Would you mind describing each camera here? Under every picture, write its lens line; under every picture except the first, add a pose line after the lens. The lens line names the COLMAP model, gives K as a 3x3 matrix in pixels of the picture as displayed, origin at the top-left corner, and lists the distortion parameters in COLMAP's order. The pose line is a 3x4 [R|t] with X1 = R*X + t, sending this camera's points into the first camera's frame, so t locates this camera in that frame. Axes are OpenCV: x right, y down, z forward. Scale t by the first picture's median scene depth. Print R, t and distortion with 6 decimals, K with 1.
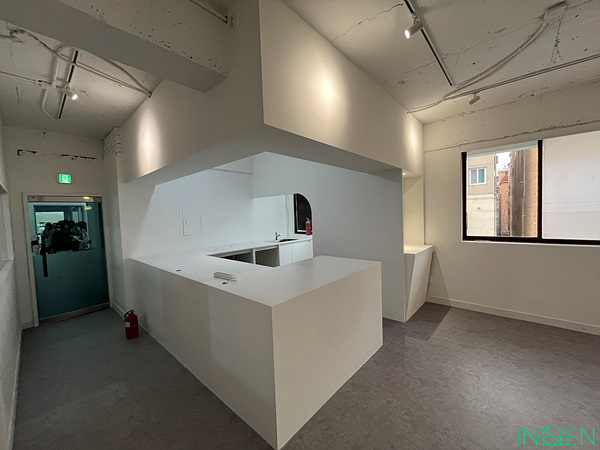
lens RADIAL K [[242.8, 0, 300.0], [0, 242.8, 225.0], [0, 0, 1]] dist [-0.002652, -0.000091]
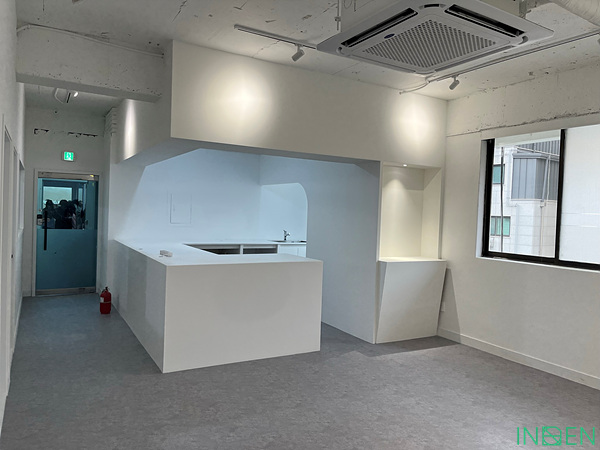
lens RADIAL K [[453.5, 0, 297.4], [0, 453.5, 224.1], [0, 0, 1]] dist [0.034591, -0.003219]
pose [[0.945076, 0.079492, -0.317037, 0.607156], [-0.084951, 0.996379, -0.003410, 0.017764], [0.315618, 0.030156, 0.948407, -0.544719]]
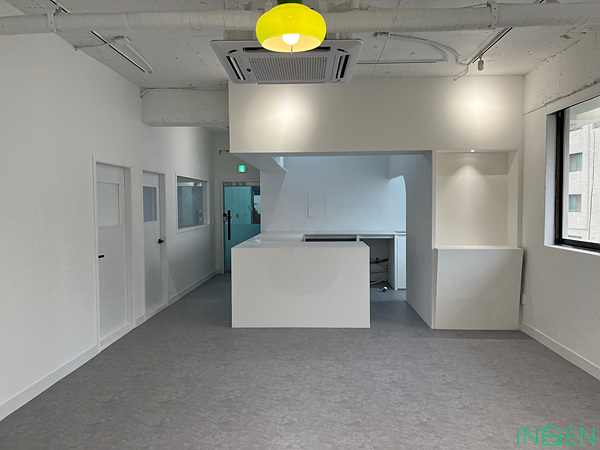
lens RADIAL K [[452.3, 0, 302.8], [0, 452.3, 221.4], [0, 0, 1]] dist [0.035802, -0.001758]
pose [[0.638983, 0.061247, -0.766779, 1.263260], [-0.049843, 0.998027, 0.038183, -0.014399], [0.767605, 0.013820, 0.640775, -0.360240]]
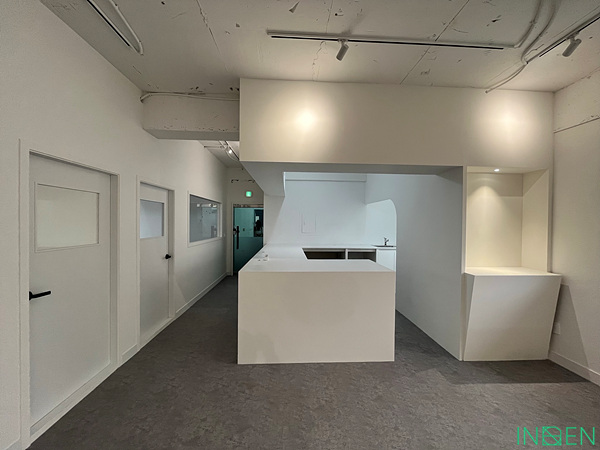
lens RADIAL K [[242.8, 0, 300.0], [0, 242.8, 225.0], [0, 0, 1]] dist [-0.002652, -0.000091]
pose [[0.702674, 0.050964, -0.709685, 0.563497], [-0.067688, 0.997696, 0.004628, -0.004684], [0.708285, 0.044785, 0.704504, 0.056958]]
